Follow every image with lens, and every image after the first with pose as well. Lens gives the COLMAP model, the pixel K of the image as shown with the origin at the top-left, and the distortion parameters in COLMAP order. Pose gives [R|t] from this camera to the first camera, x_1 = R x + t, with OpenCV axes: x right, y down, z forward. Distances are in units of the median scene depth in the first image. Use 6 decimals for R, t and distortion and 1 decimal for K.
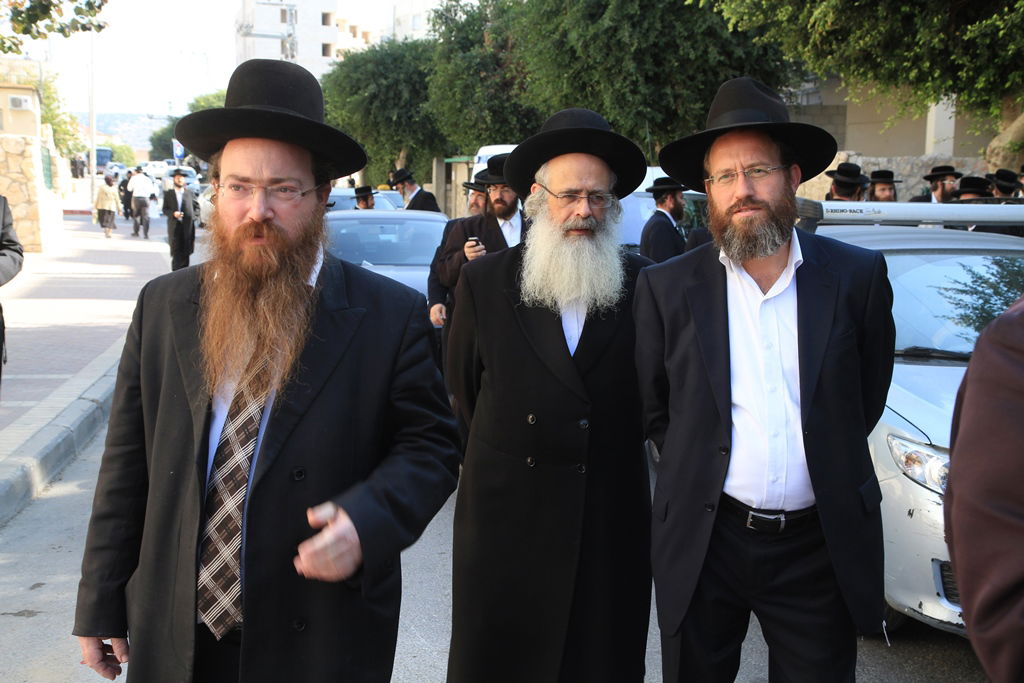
lens RADIAL K [[1152.5, 0, 509.1], [0, 1152.5, 335.2], [0, 0, 1]] dist [0.093680, 0.000000]
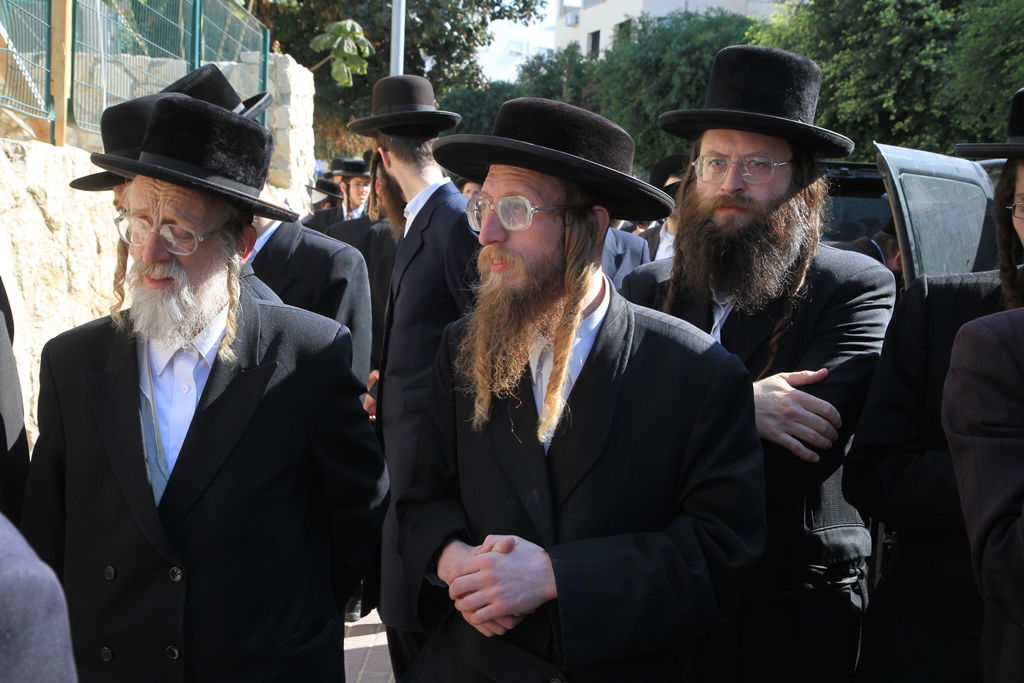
lens RADIAL K [[1220.3, 0, 511.6], [0, 1220.3, 342.5], [0, 0, 1]] dist [0.035794, 0.000000]
pose [[0.999151, 0.038784, 0.013861, -0.086079], [-0.038707, 0.999234, -0.005769, 0.033743], [-0.014074, 0.005227, 0.999887, -0.354218]]
